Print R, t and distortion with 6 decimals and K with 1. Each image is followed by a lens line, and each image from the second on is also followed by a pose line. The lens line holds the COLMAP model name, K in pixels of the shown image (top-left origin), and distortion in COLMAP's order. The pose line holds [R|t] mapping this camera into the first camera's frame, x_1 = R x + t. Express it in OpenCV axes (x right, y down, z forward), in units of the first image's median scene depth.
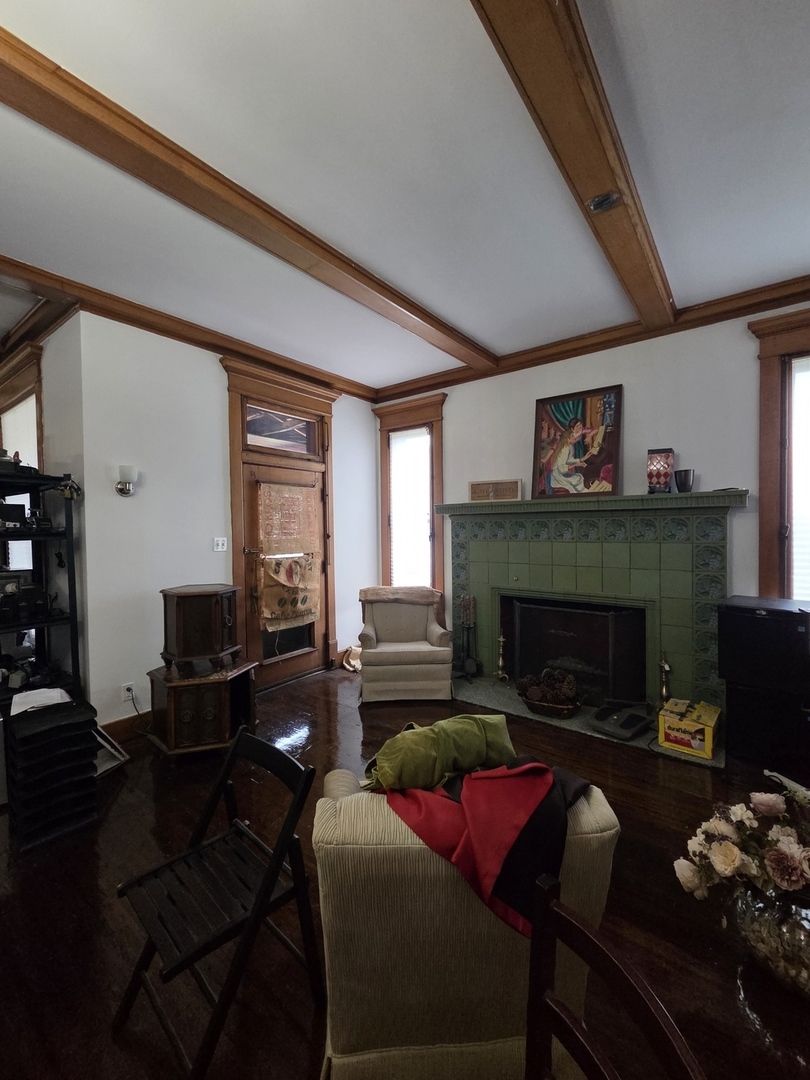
lens RADIAL K [[441.1, 0, 402.4], [0, 441.1, 536.6], [0, 0, 1]] dist [-0.003065, -0.000534]
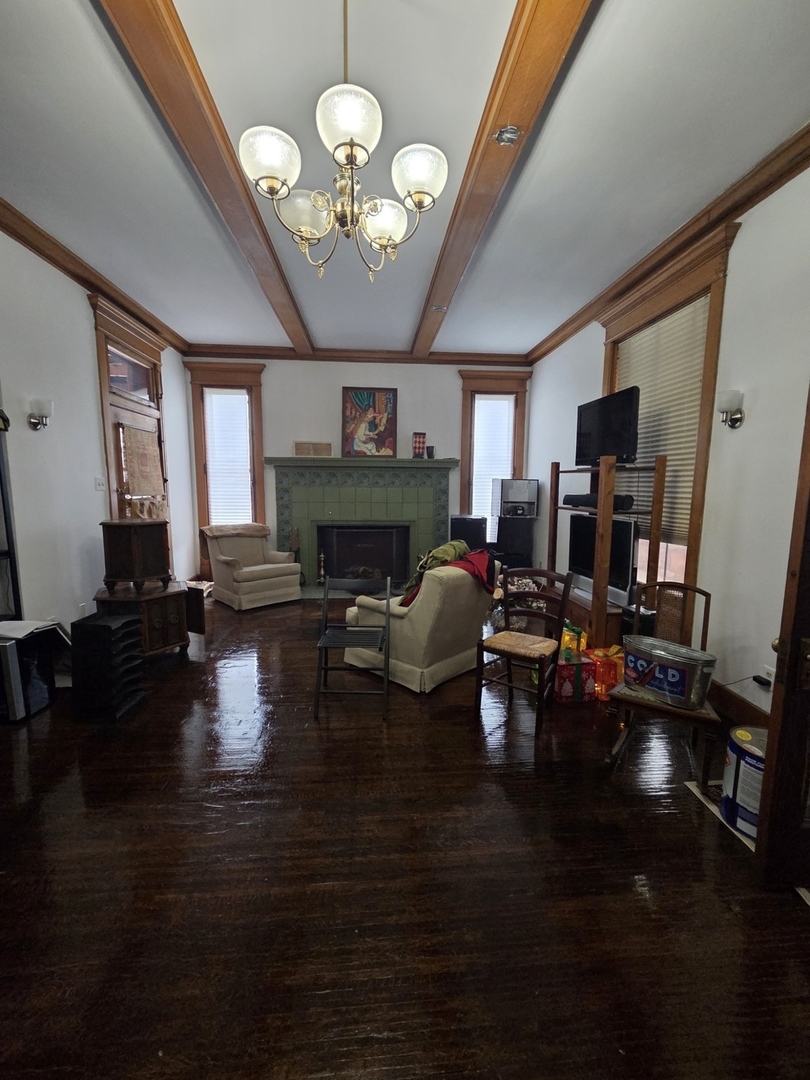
lens RADIAL K [[441.1, 0, 405.9], [0, 441.1, 541.9], [0, 0, 1]] dist [-0.003065, -0.000534]
pose [[0.740722, -0.068409, 0.668320, -0.551637], [-0.003491, 0.994397, 0.105655, 0.038997], [-0.671803, -0.080594, 0.736333, -0.235848]]
